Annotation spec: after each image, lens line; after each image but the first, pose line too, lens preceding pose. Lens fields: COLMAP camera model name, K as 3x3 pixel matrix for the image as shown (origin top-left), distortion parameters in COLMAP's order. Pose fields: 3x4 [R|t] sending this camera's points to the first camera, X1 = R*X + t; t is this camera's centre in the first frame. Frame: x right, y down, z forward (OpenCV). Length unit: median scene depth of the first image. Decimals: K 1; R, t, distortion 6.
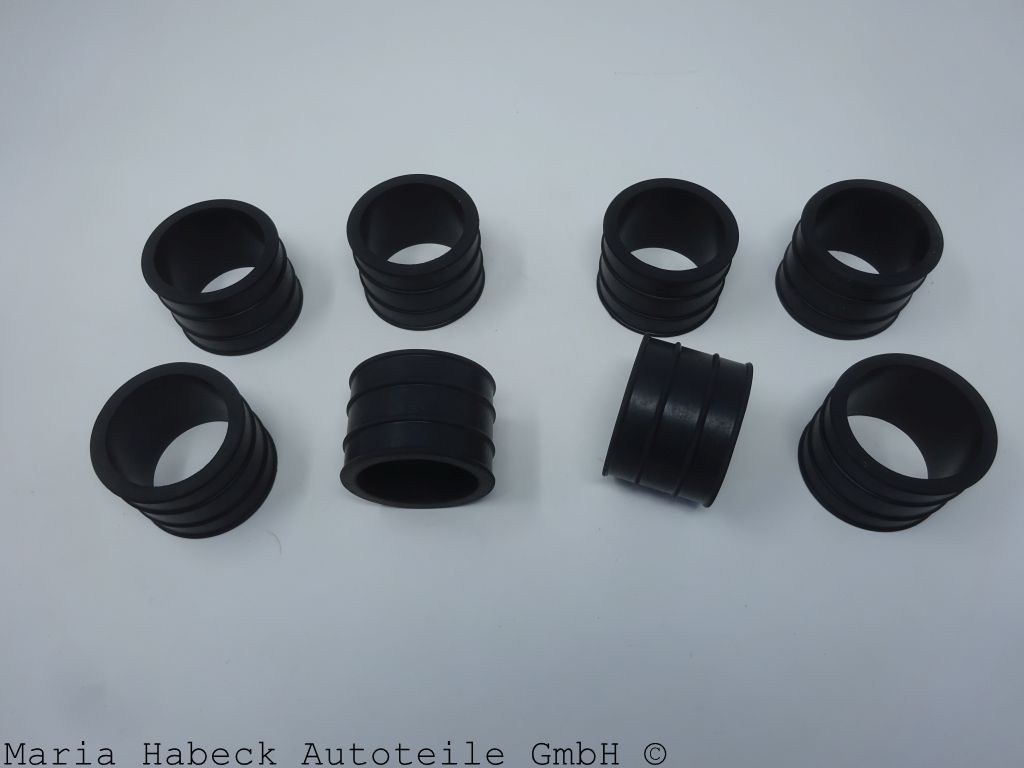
lens RADIAL K [[707.7, 0, 507.1], [0, 707.7, 381.4], [0, 0, 1]] dist [0.006115, 0.000399]
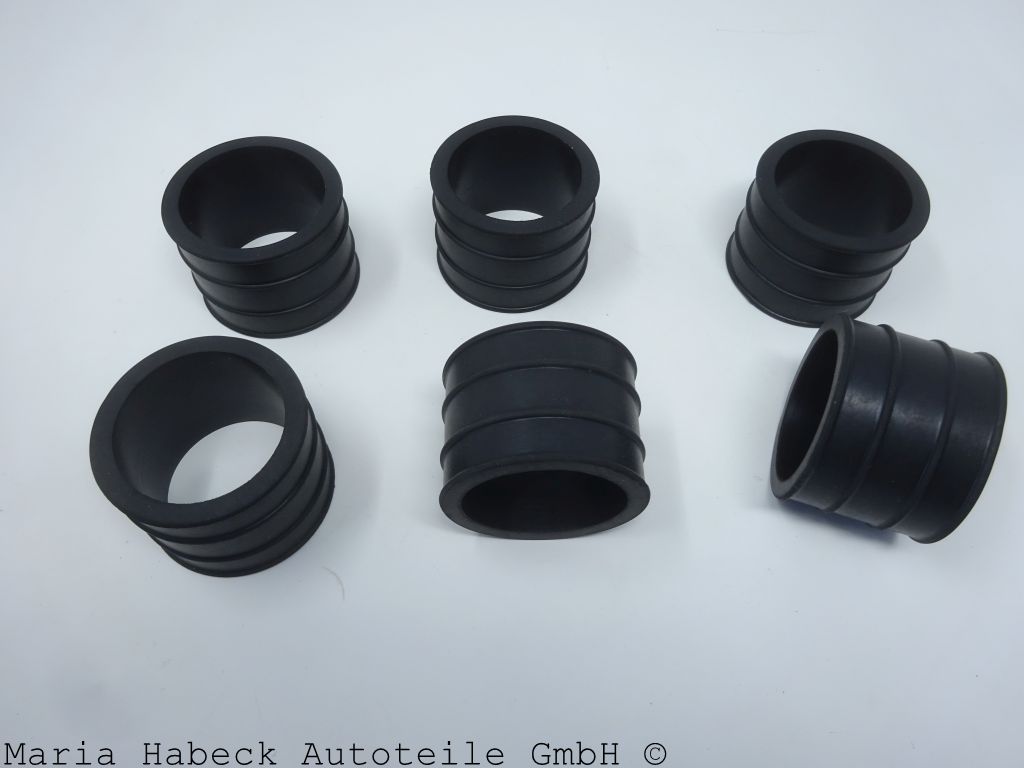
lens RADIAL K [[707.7, 0, 515.3], [0, 707.7, 391.5], [0, 0, 1]] dist [0.006115, 0.000399]
pose [[0.999163, 0.021907, 0.034535, -0.173484], [-0.021119, 0.999512, -0.023028, 0.041029], [-0.035022, 0.022279, 0.999138, 0.253465]]
